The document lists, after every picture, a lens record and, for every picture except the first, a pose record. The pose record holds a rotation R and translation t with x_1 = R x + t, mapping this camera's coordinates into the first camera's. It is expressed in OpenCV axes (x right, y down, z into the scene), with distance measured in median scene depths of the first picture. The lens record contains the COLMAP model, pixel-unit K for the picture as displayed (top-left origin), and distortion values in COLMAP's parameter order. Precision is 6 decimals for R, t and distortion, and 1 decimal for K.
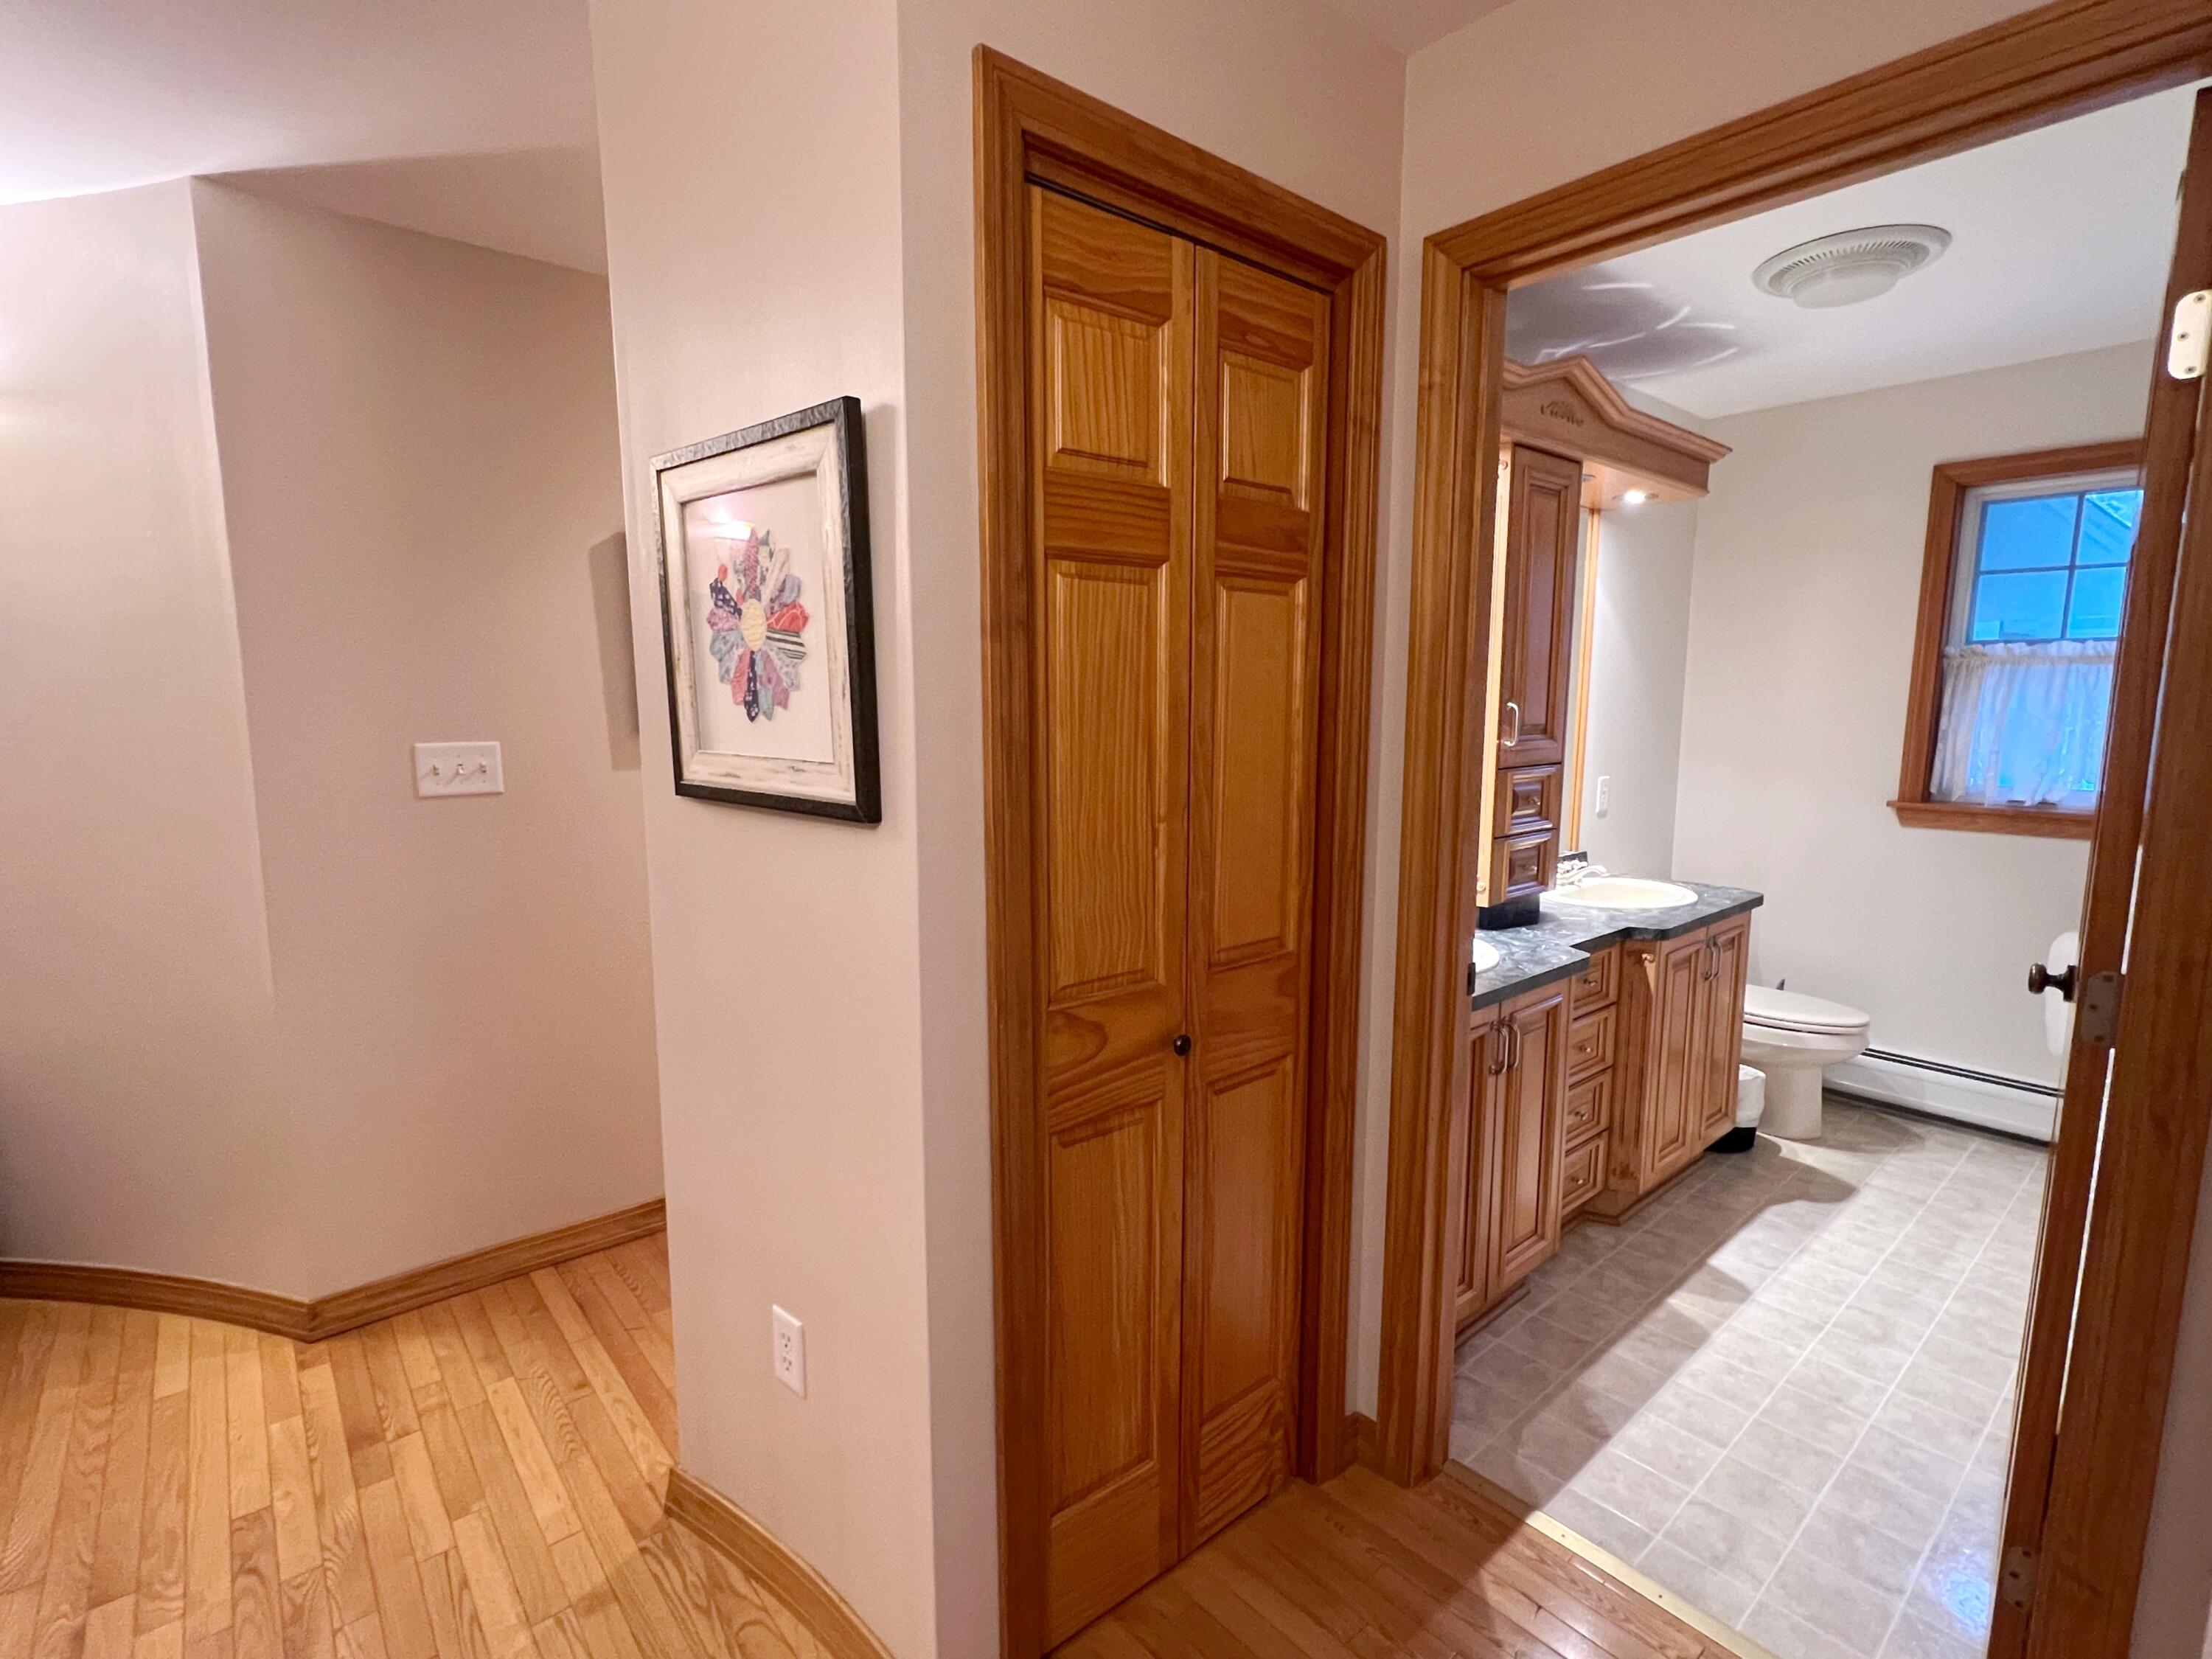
lens RADIAL K [[1032.7, 0, 1098.9], [0, 1032.7, 837.2], [0, 0, 1]] dist [0.002522, 0.000606]
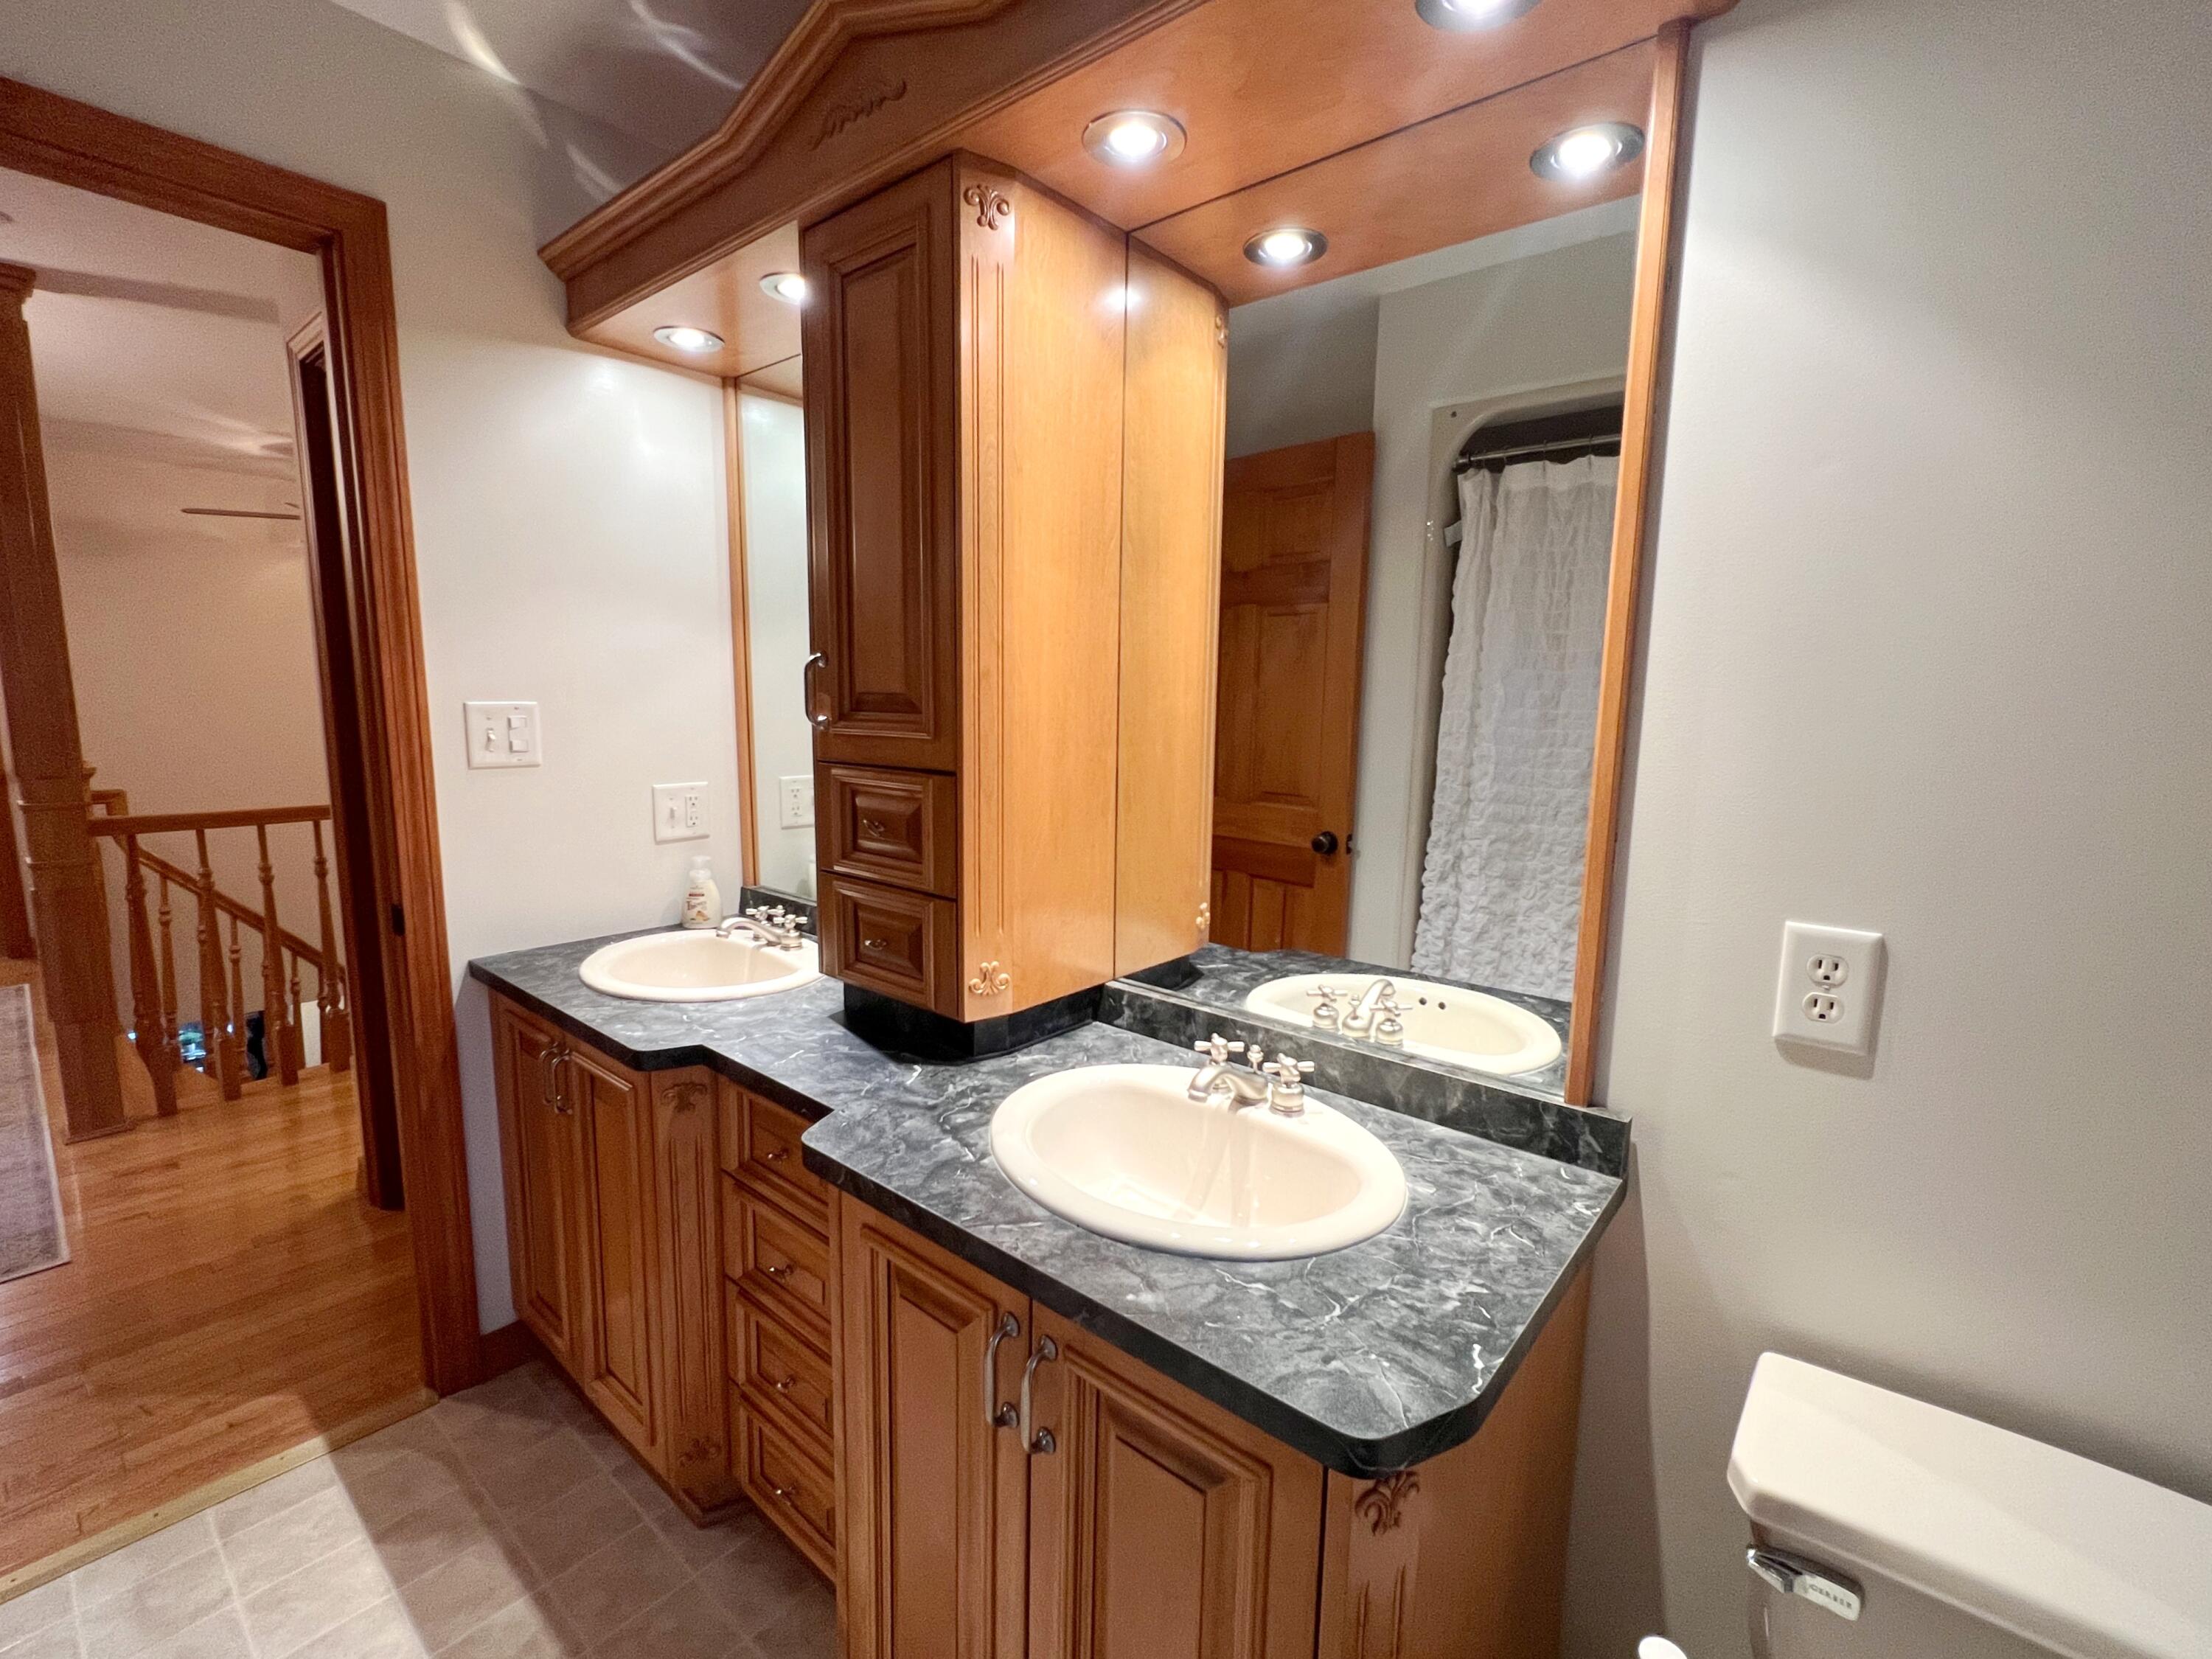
lens RADIAL K [[981.0, 0, 1104.3], [0, 981.0, 830.1], [0, 0, 1]] dist [-0.001134, -0.000180]
pose [[0.172290, 0.146974, -0.974020, 0.790869], [-0.148632, 0.981364, 0.121791, -0.094440], [0.973768, 0.123787, 0.190924, 0.840734]]
